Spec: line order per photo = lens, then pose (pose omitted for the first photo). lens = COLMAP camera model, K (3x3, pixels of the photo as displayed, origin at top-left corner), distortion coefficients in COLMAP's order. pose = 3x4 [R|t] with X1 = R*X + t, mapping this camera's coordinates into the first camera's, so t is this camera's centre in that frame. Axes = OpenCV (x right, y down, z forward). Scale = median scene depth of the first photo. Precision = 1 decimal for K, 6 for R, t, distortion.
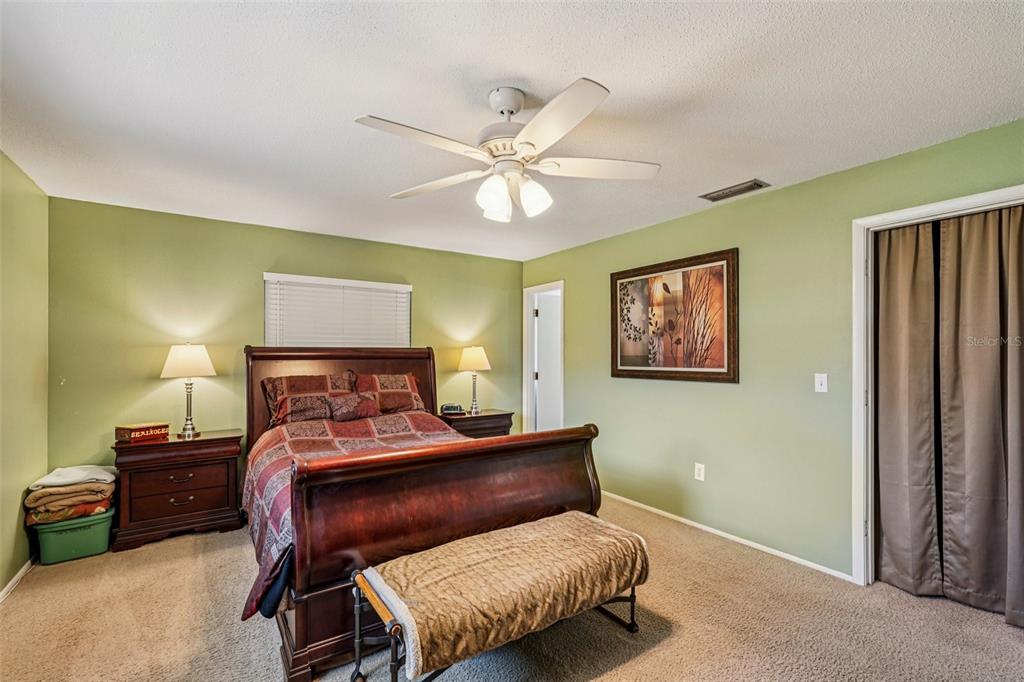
lens RADIAL K [[457.2, 0, 519.5], [0, 457.2, 349.0], [0, 0, 1]] dist [-0.001715, 0.000223]
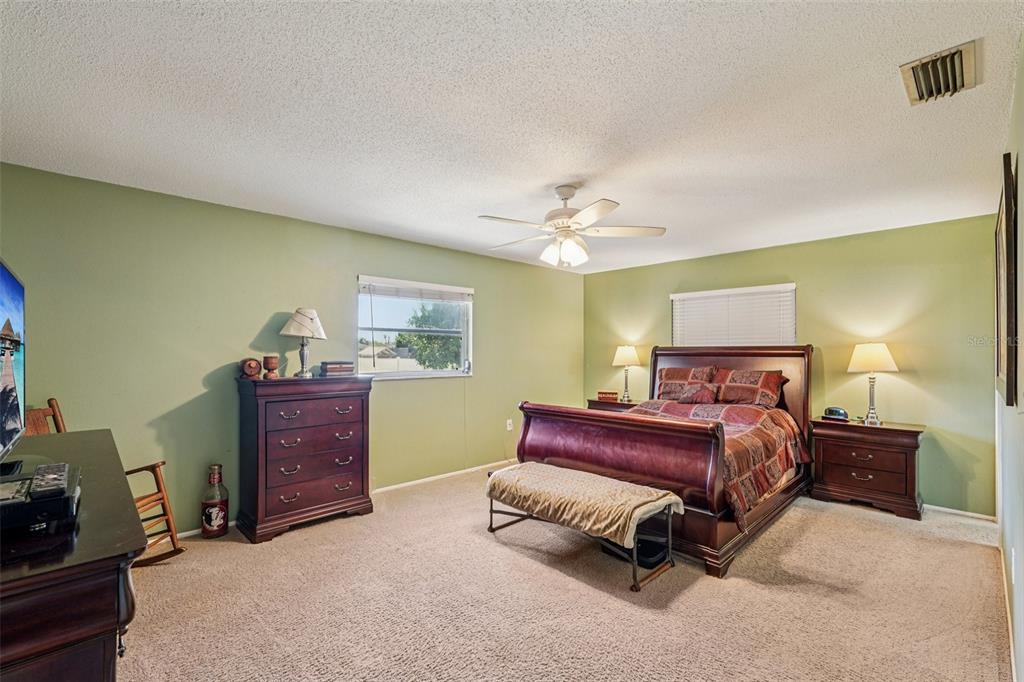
lens RADIAL K [[457.2, 0, 519.5], [0, 457.2, 349.0], [0, 0, 1]] dist [-0.001715, 0.000223]
pose [[0.174312, -0.004117, -0.984682, 0.841055], [0.013154, 0.999912, -0.001852, -0.002011], [0.984603, -0.012630, 0.174351, 0.318245]]
